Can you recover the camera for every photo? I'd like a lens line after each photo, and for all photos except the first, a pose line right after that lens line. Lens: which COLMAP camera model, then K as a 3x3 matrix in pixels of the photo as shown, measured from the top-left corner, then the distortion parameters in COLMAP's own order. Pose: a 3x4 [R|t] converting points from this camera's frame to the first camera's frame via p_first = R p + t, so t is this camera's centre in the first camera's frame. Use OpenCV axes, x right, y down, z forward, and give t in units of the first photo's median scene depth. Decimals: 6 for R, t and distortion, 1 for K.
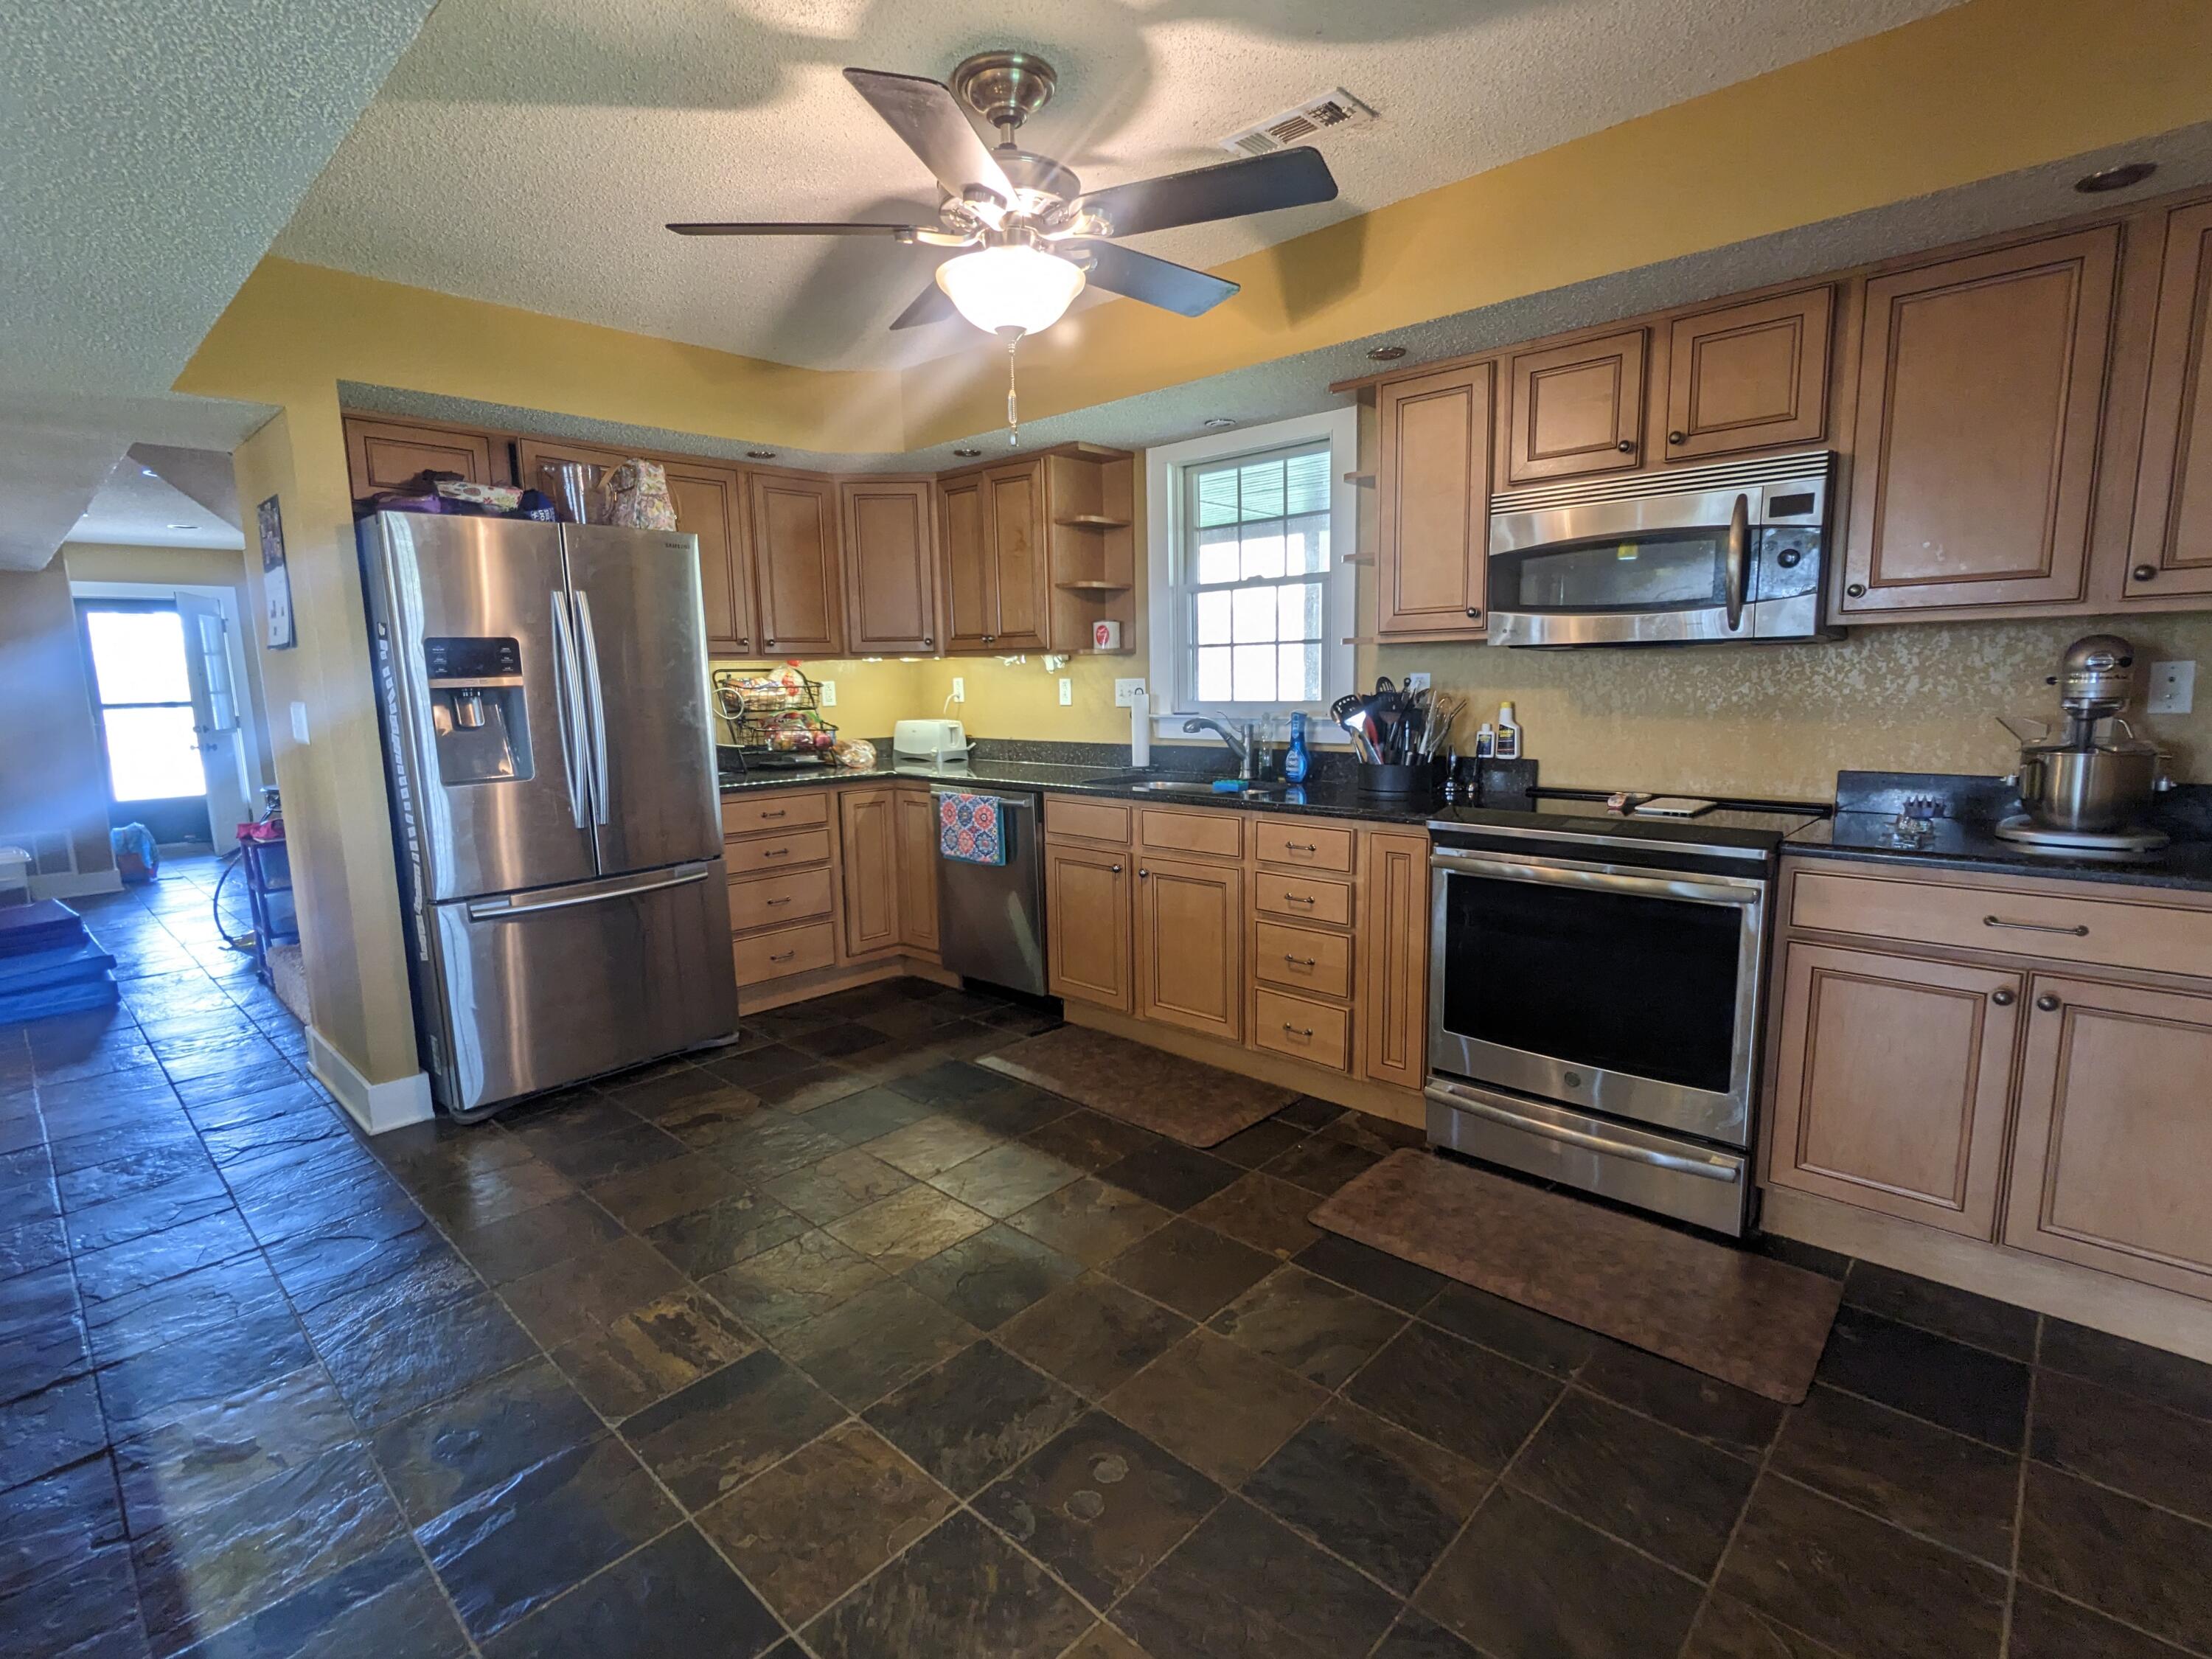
lens RADIAL K [[1070.3, 0, 1106.0], [0, 1070.3, 829.5], [0, 0, 1]] dist [-0.003087, 0.001513]
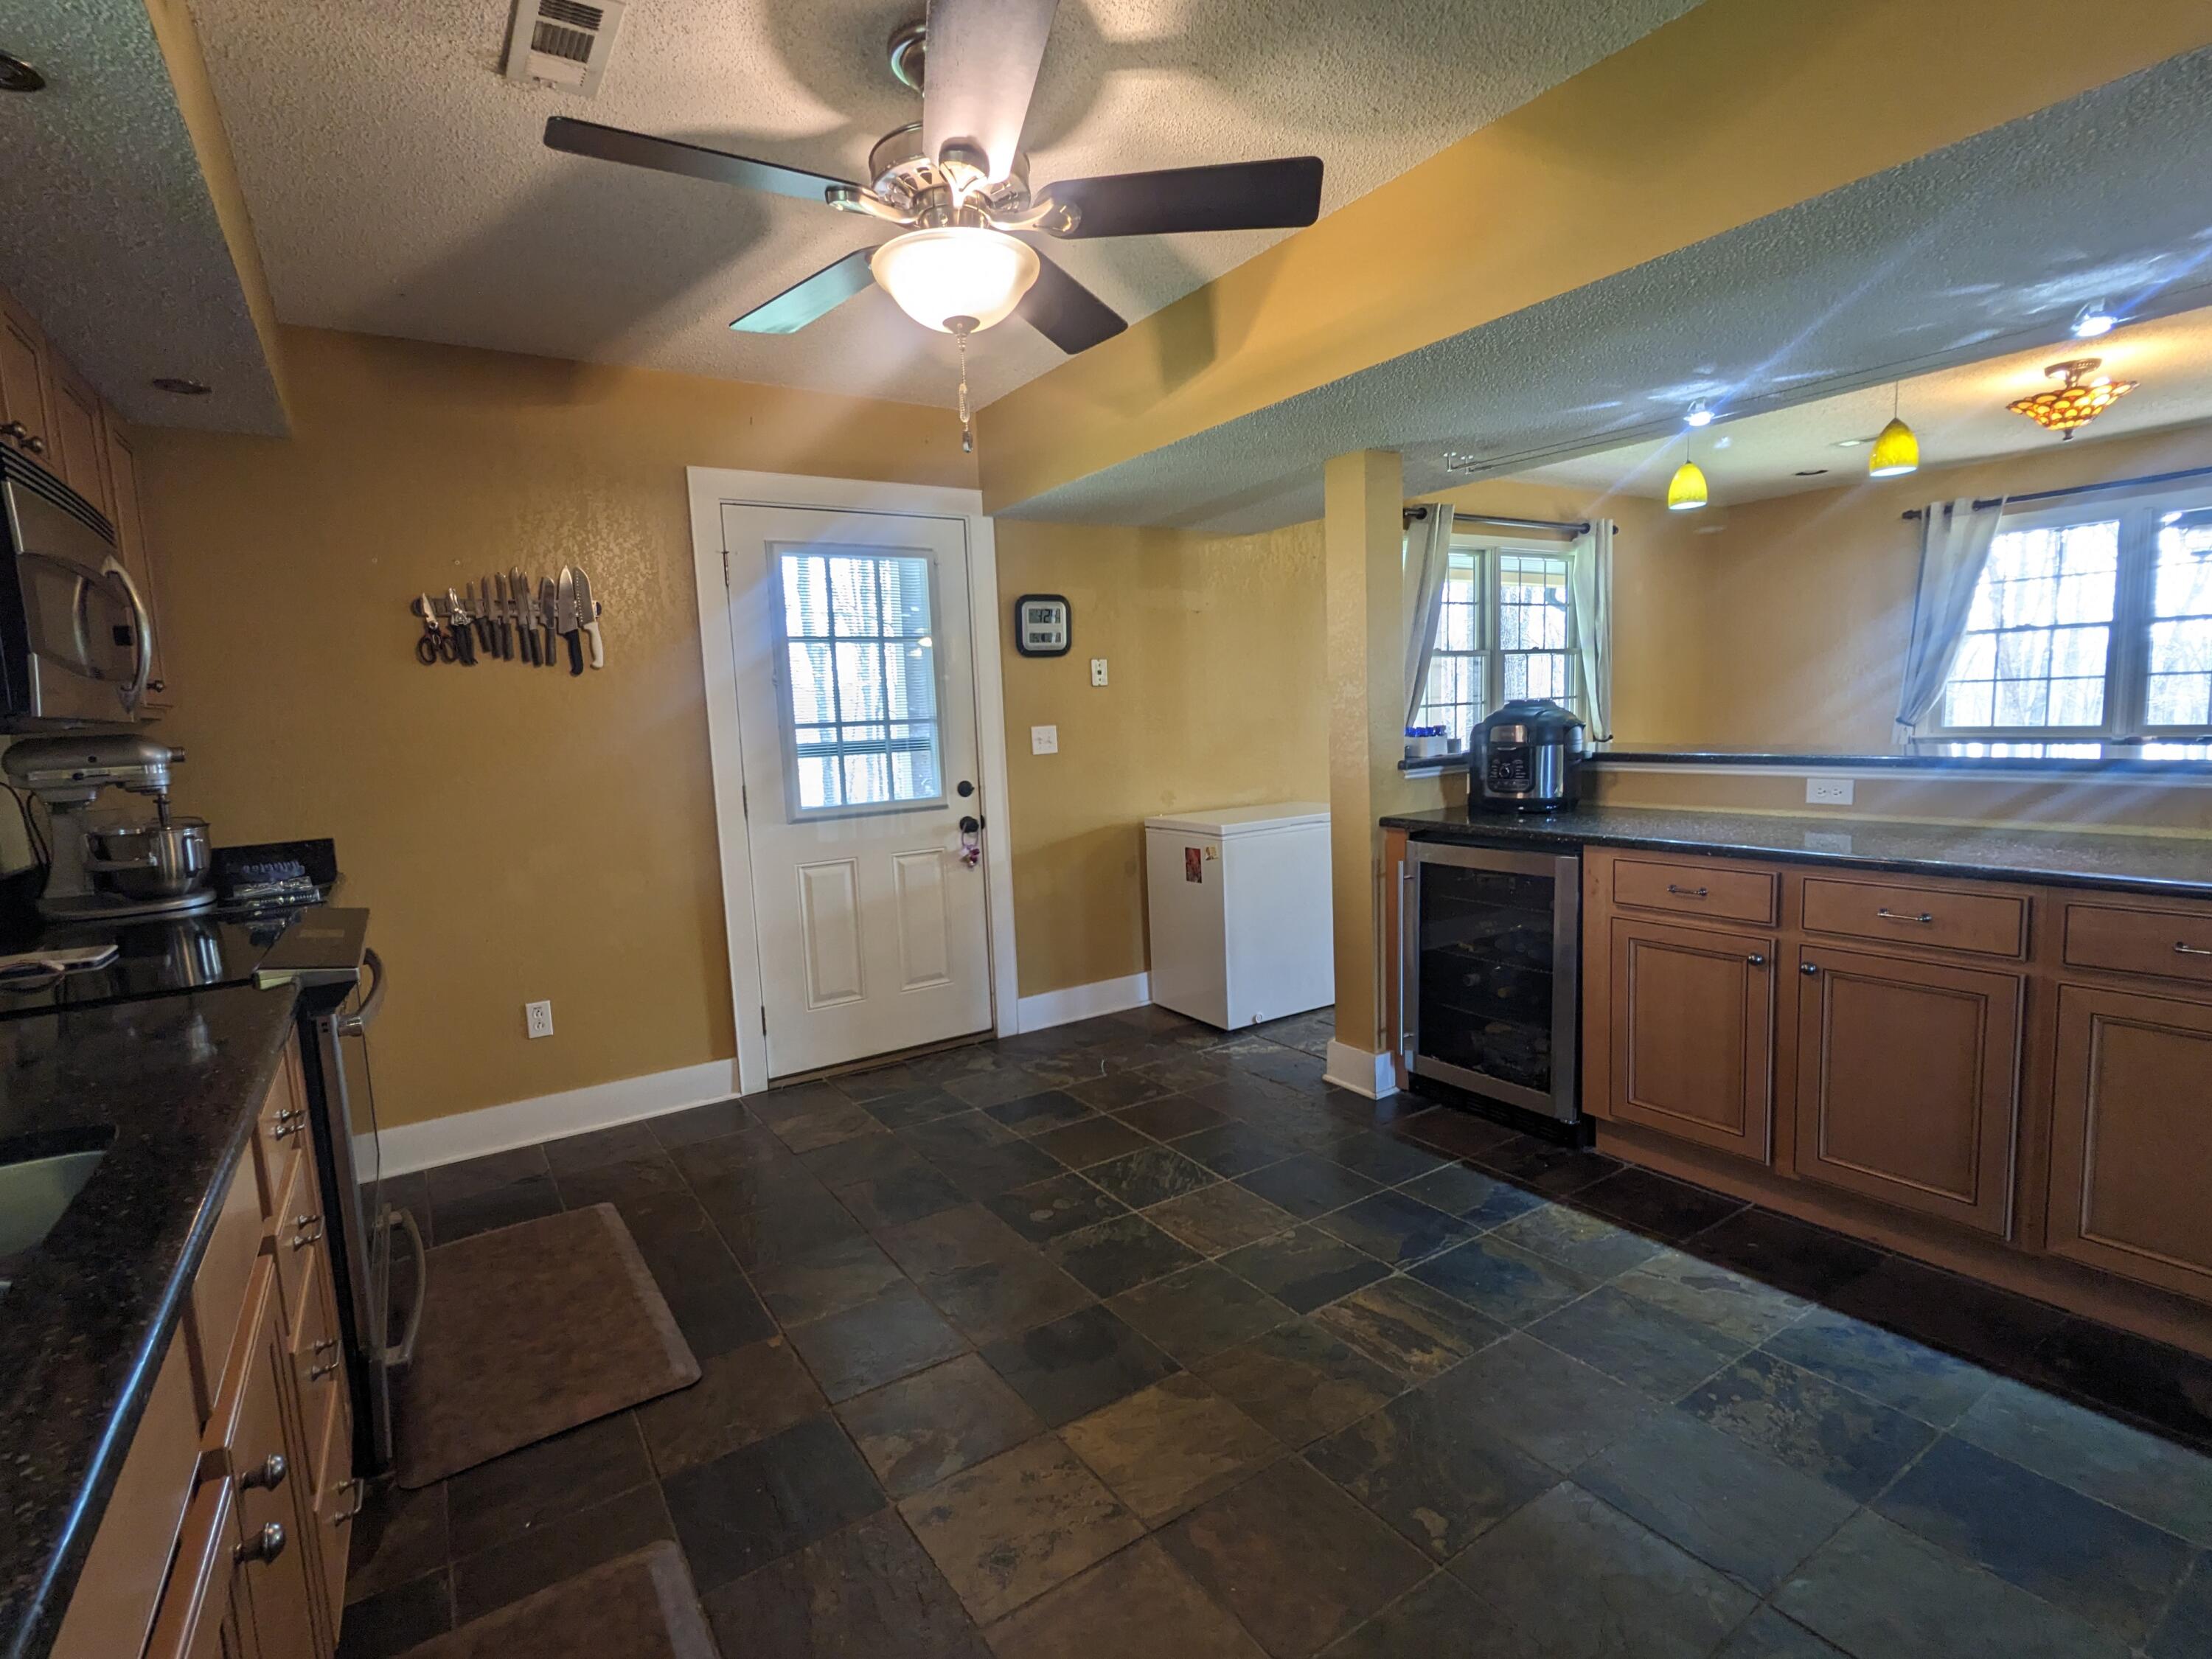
lens RADIAL K [[1070.3, 0, 1106.0], [0, 1070.3, 829.5], [0, 0, 1]] dist [-0.003087, 0.001513]
pose [[-0.971284, 0.035137, 0.235313, -0.438857], [0.095423, 0.963535, 0.249991, -0.301078], [-0.217949, 0.265267, -0.939219, 2.122161]]
